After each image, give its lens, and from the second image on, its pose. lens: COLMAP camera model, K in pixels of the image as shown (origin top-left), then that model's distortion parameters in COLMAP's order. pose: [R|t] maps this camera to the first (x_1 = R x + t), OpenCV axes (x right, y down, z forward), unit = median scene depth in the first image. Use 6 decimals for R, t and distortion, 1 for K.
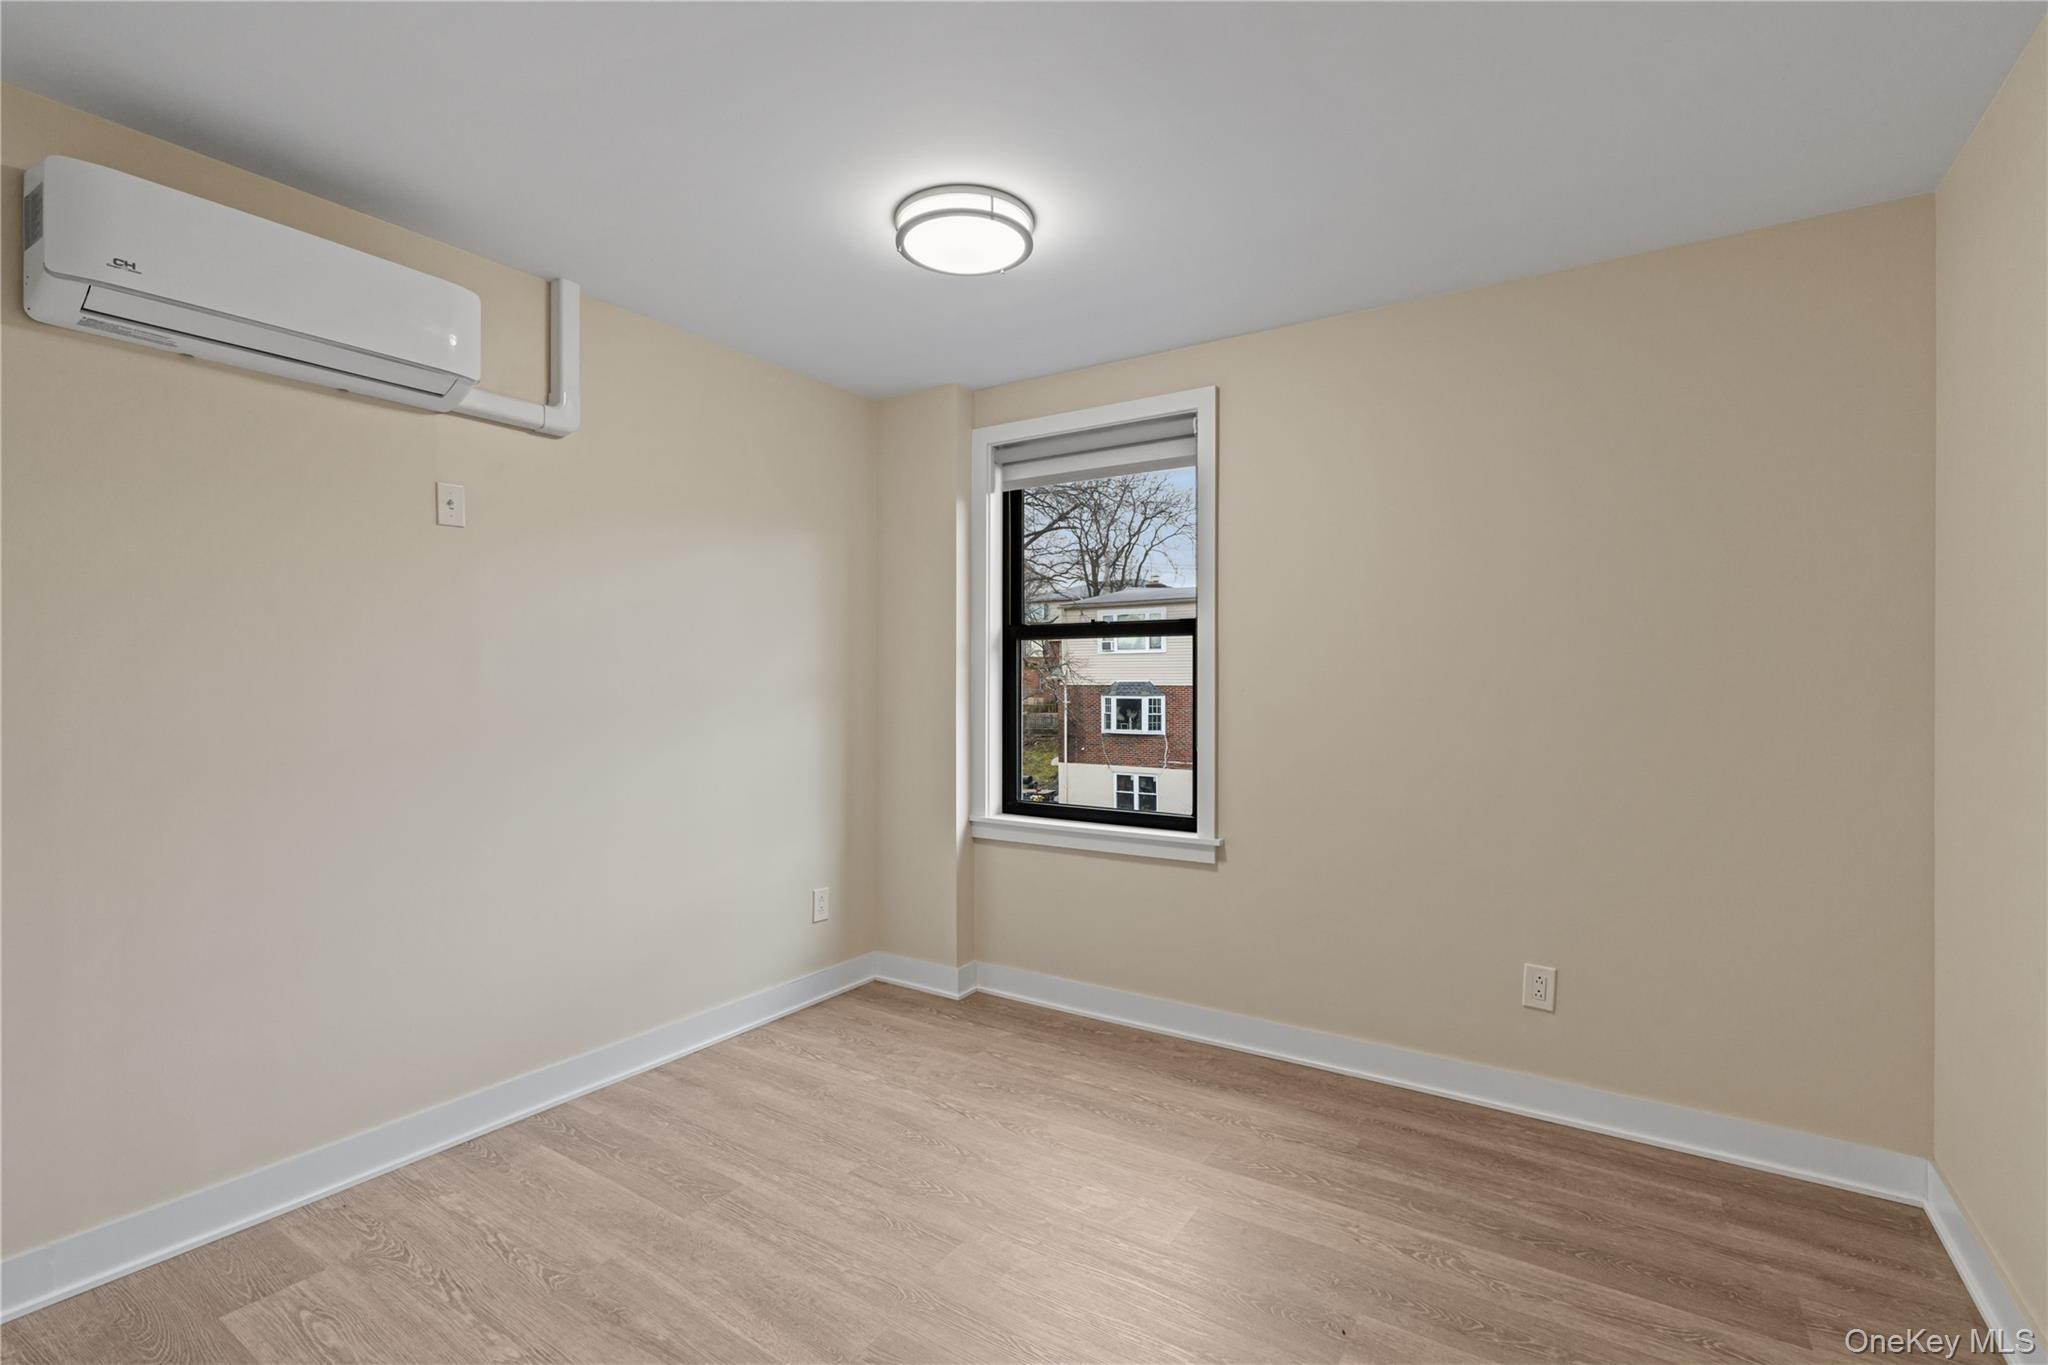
lens RADIAL K [[925.4, 0, 1014.8], [0, 925.4, 674.8], [0, 0, 1]] dist [-0.011474, 0.003446]
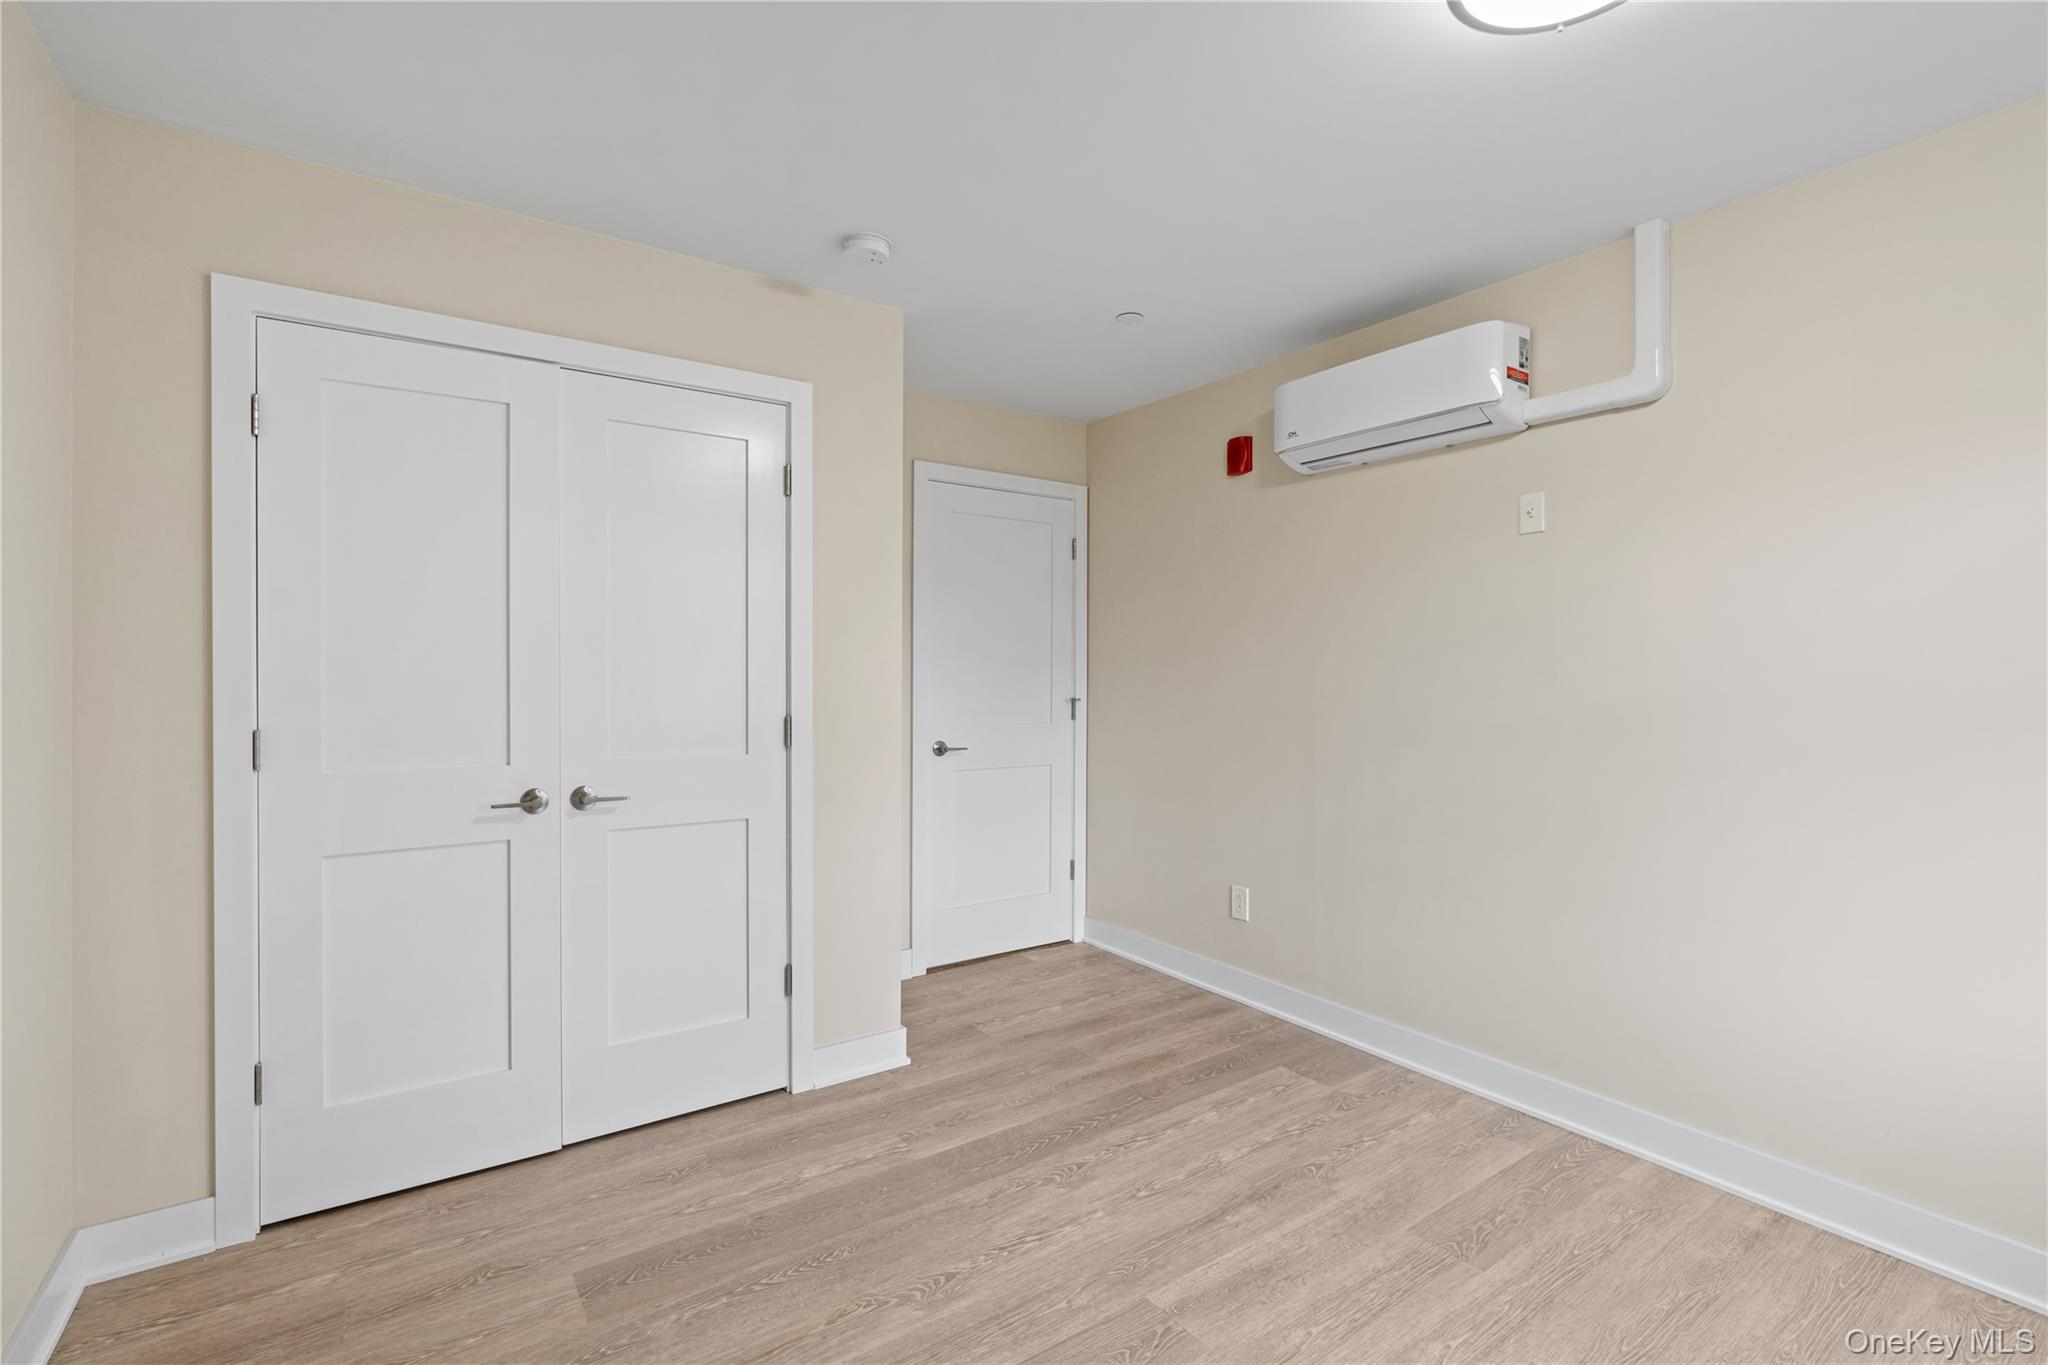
lens RADIAL K [[925.4, 0, 1016.3], [0, 925.4, 682.0], [0, 0, 1]] dist [-0.011474, 0.003446]
pose [[-0.368682, 0.011342, -0.929486, 0.685896], [0.001835, 0.999932, 0.011473, -0.004534], [0.929554, 0.002525, -0.368678, 0.959193]]
